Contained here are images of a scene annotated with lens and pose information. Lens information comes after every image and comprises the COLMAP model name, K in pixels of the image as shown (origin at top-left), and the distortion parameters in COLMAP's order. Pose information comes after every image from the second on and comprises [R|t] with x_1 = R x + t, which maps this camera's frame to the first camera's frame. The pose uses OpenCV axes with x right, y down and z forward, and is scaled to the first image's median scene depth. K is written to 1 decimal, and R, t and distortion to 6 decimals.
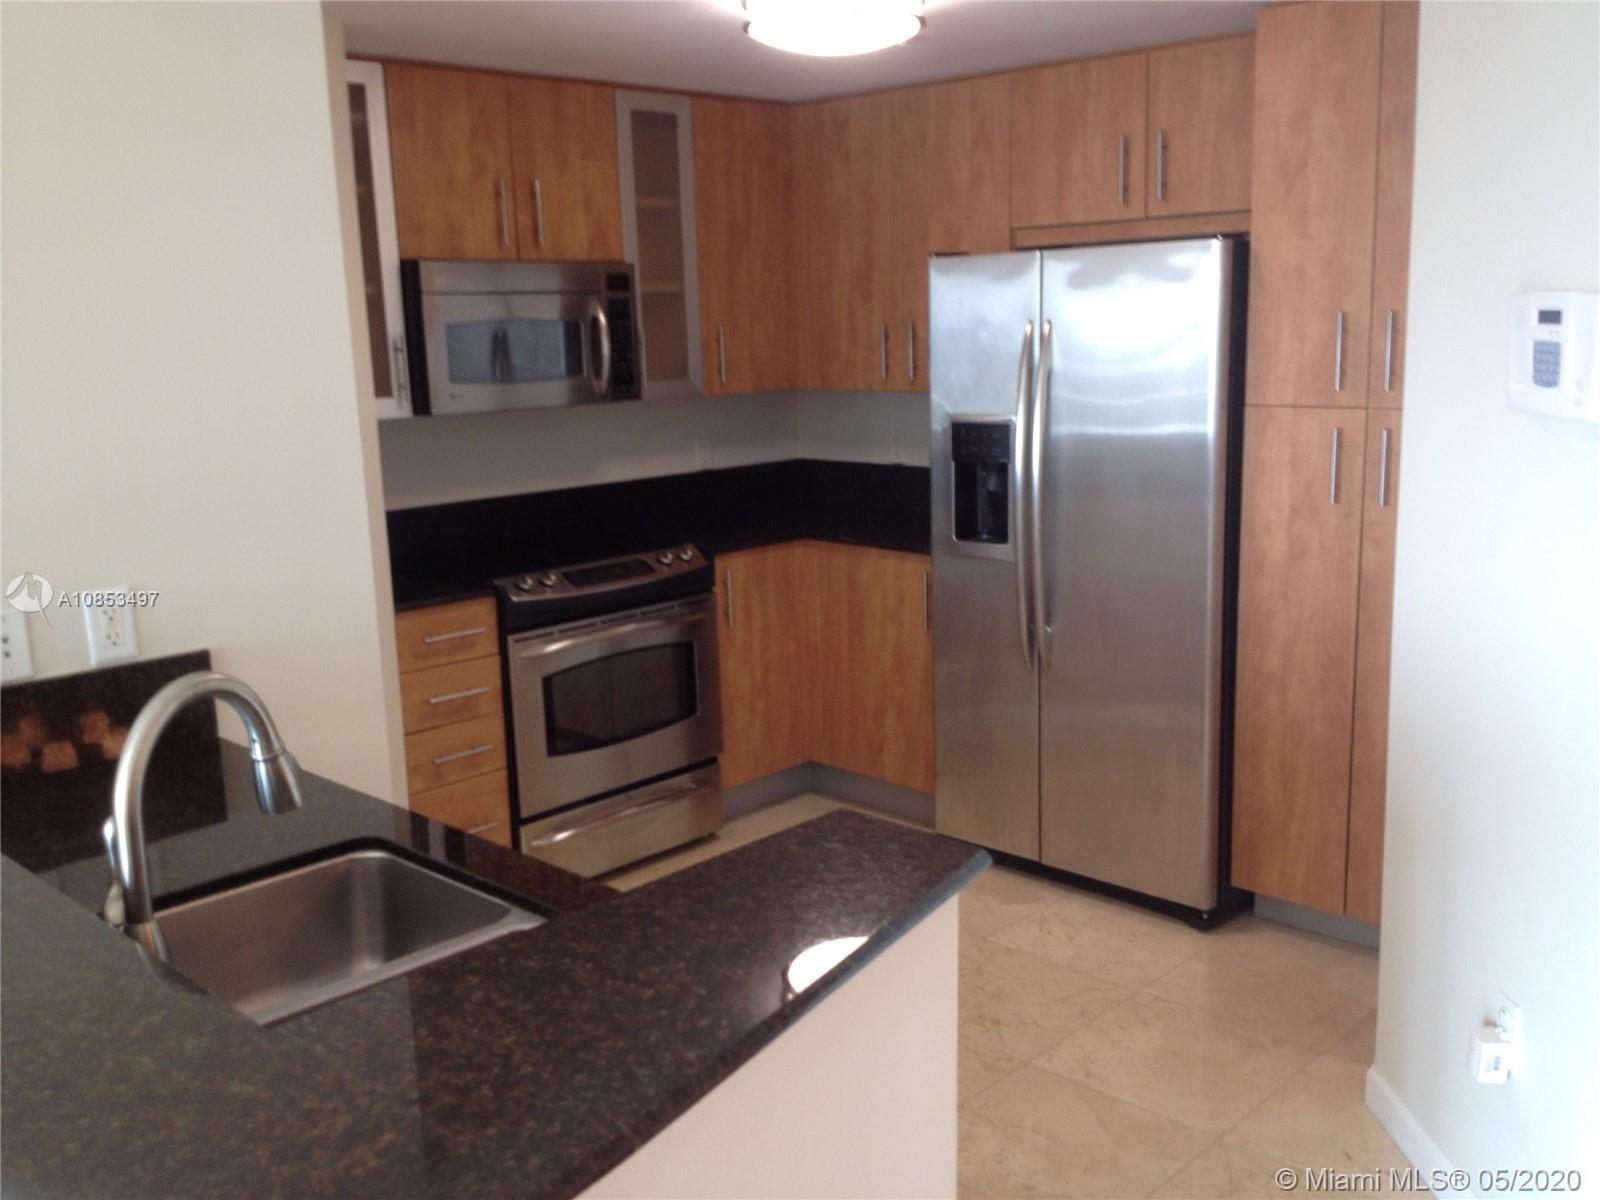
lens RADIAL K [[1492.2, 0, 801.8], [0, 1492.2, 619.0], [0, 0, 1]] dist [0.158545, -0.391142]
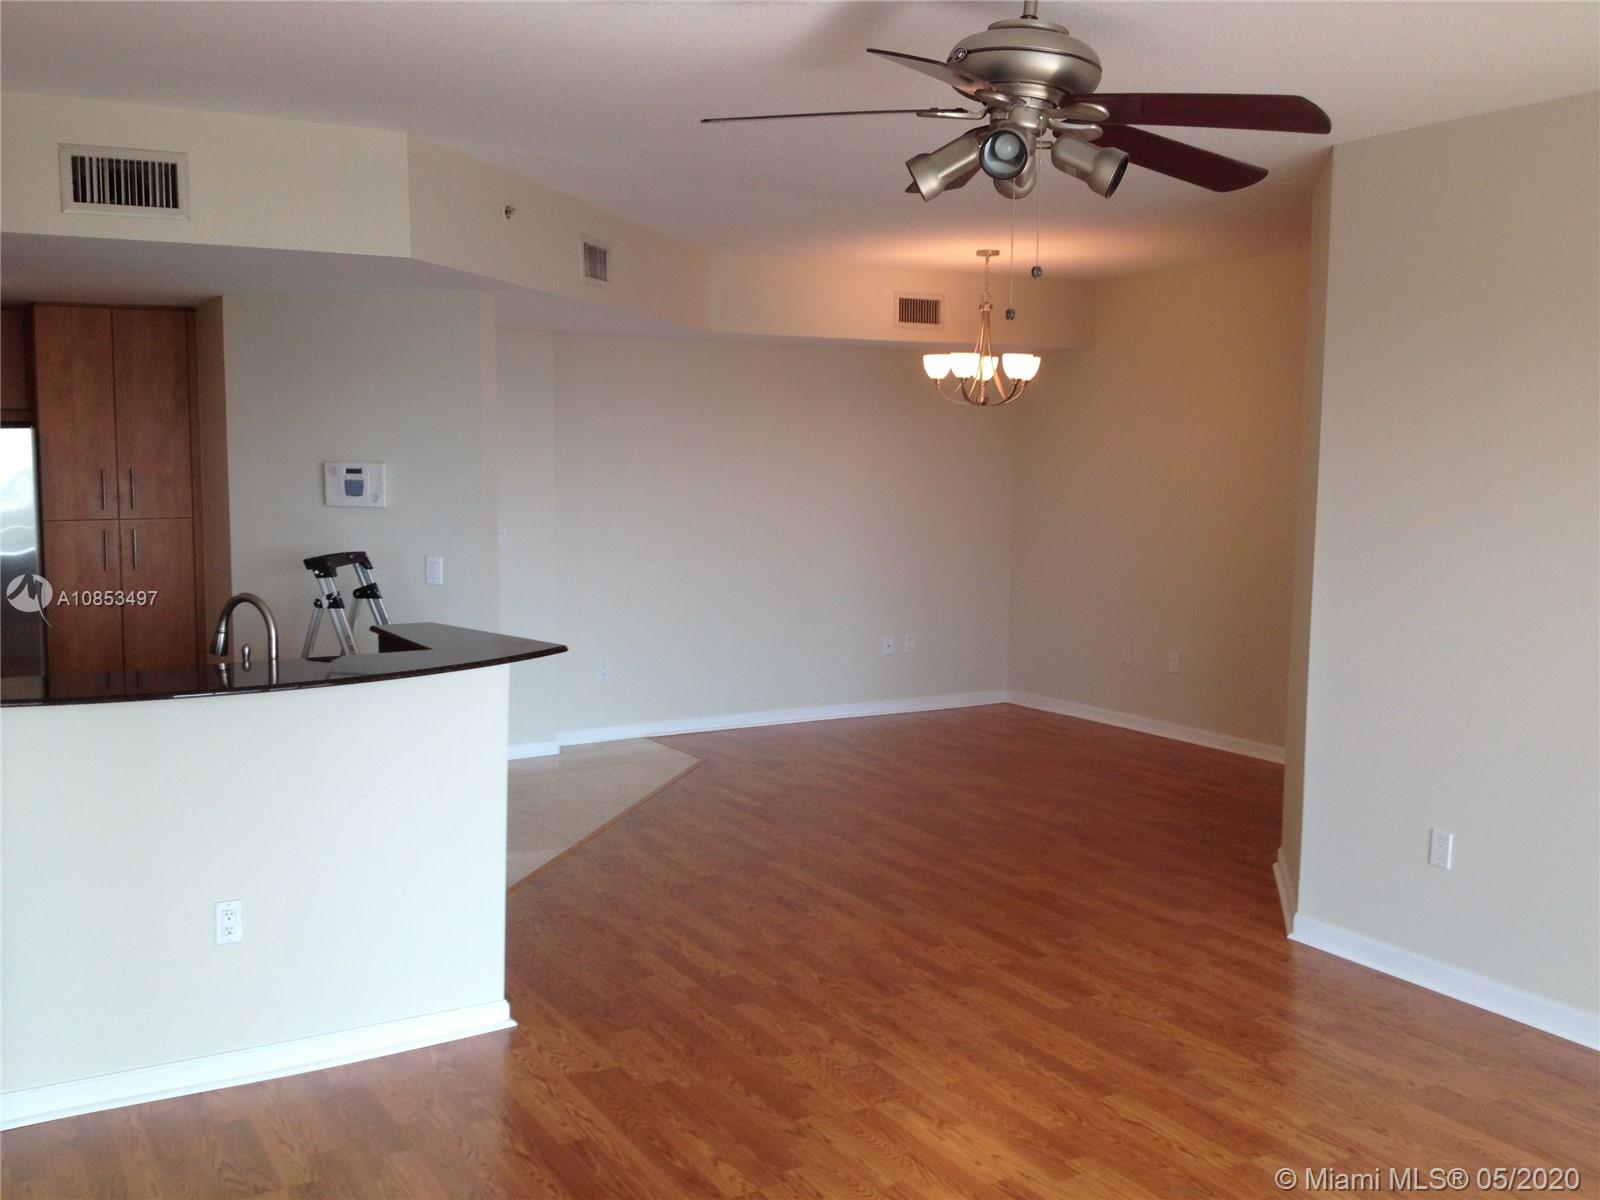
lens RADIAL K [[1511.0, 0, 731.3], [0, 1511.0, 667.4], [0, 0, 1]] dist [0.156073, -0.396765]
pose [[0.303661, -0.109909, 0.946419, -1.034833], [0.185860, 0.981075, 0.054299, 0.068279], [-0.934476, 0.159413, 0.318342, -0.252444]]
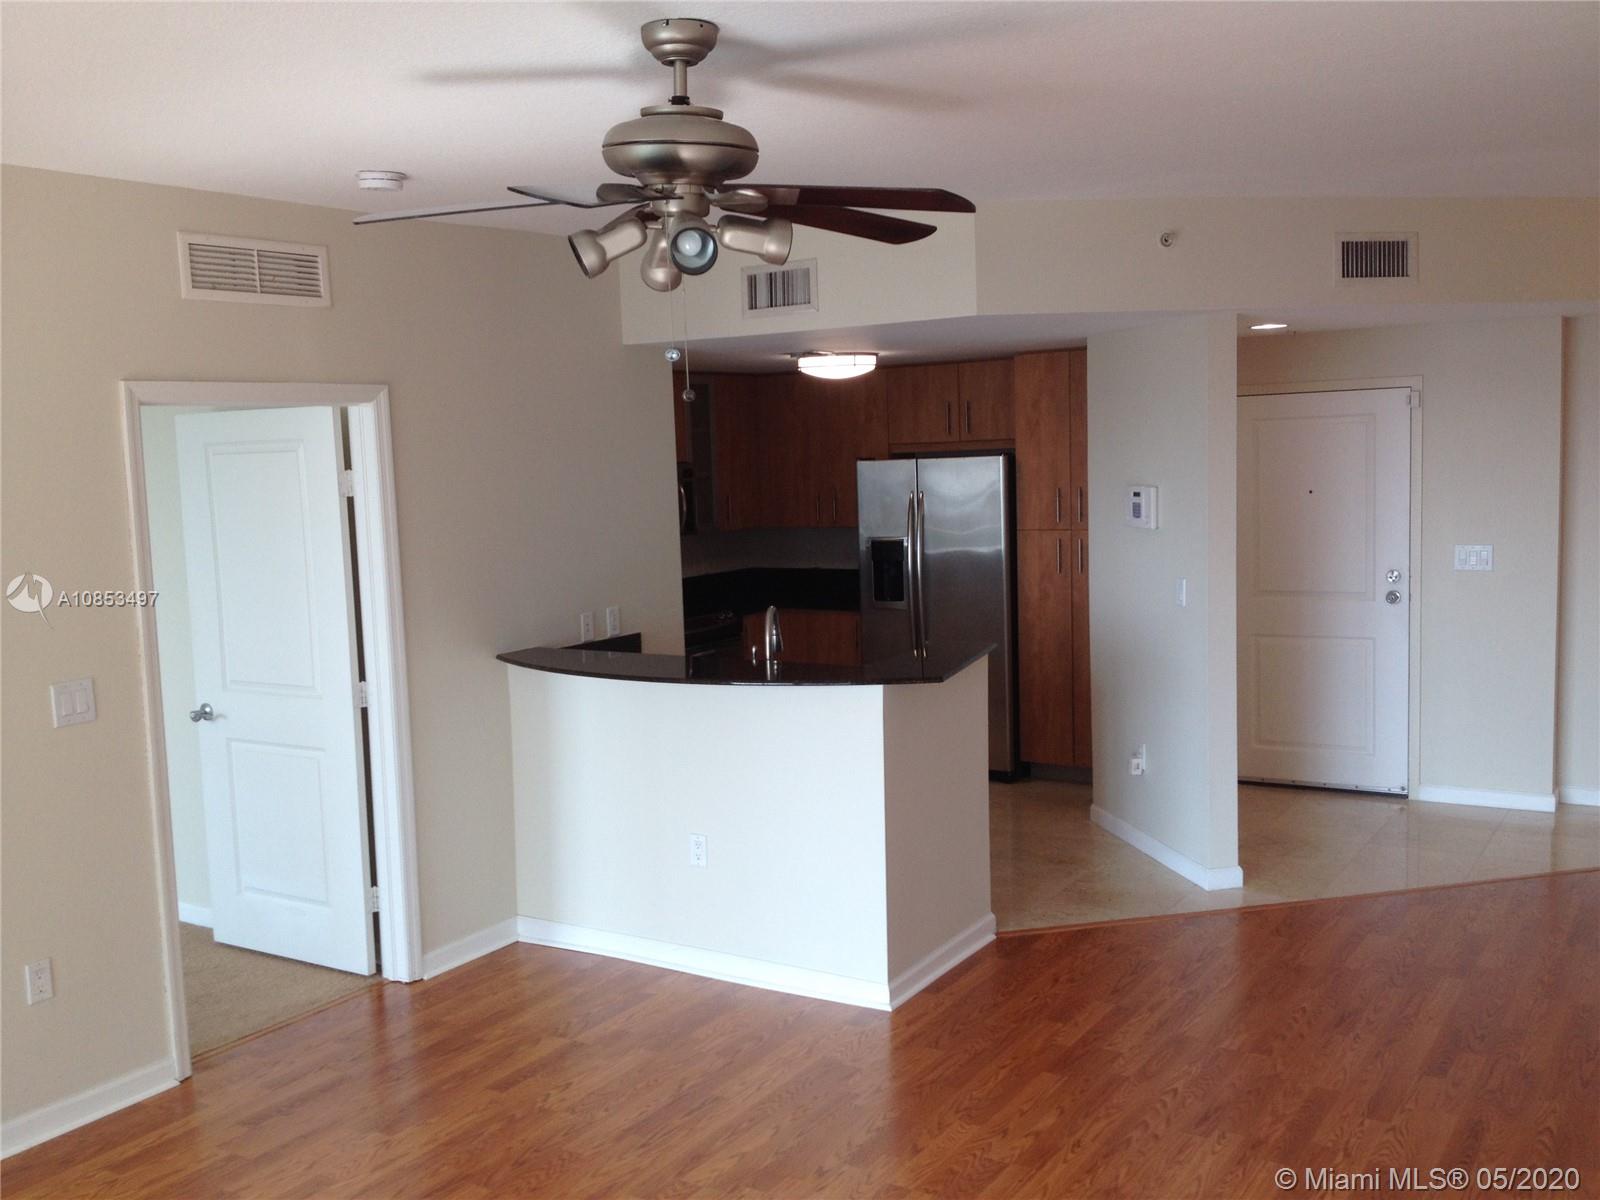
lens RADIAL K [[1442.8, 0, 795.6], [0, 1442.8, 636.9], [0, 0, 1]] dist [0.222986, -0.373784]
pose [[0.981707, -0.031962, 0.187699, -0.368687], [0.046999, 0.995983, -0.076218, 0.138039], [-0.184508, 0.083646, 0.979265, -0.862741]]
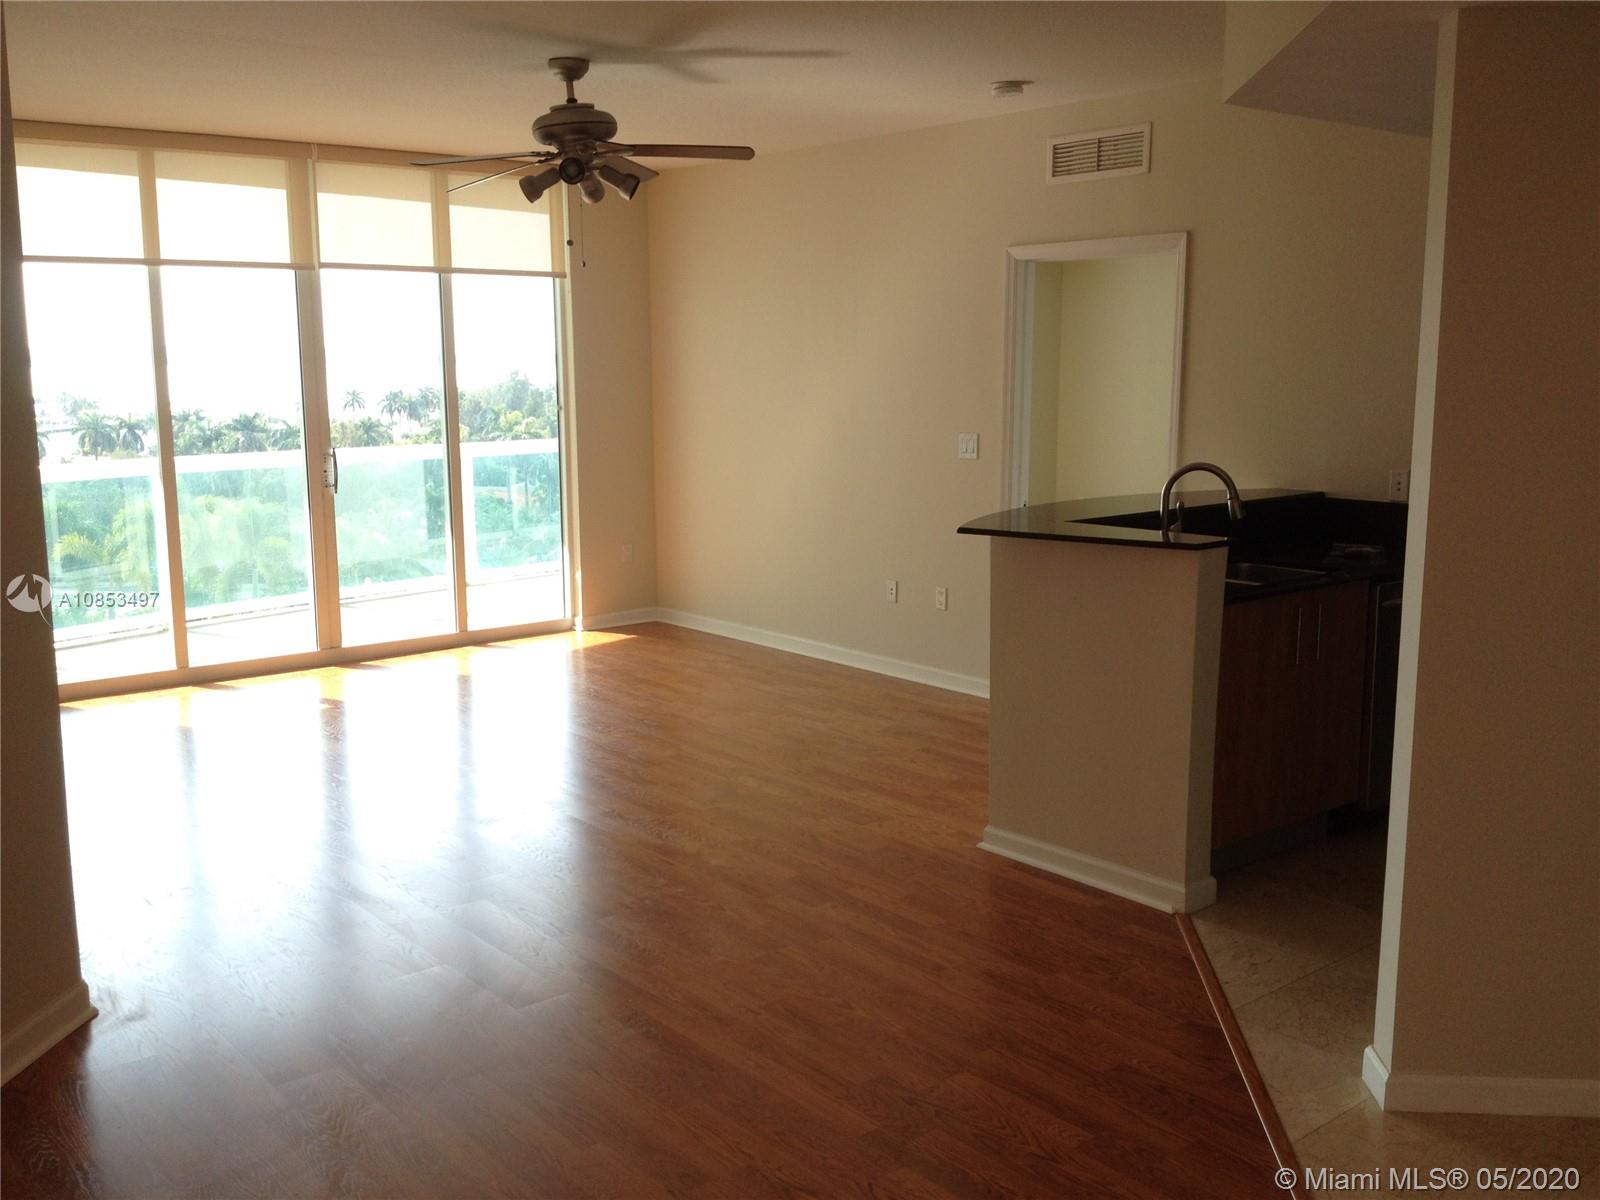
lens RADIAL K [[1492.2, 0, 801.8], [0, 1492.2, 619.0], [0, 0, 1]] dist [0.158545, -0.391142]
pose [[-0.112905, 0.197613, -0.973756, 1.055464], [-0.190984, 0.957432, 0.216445, -0.061269], [0.975078, 0.210409, -0.070358, 0.179425]]
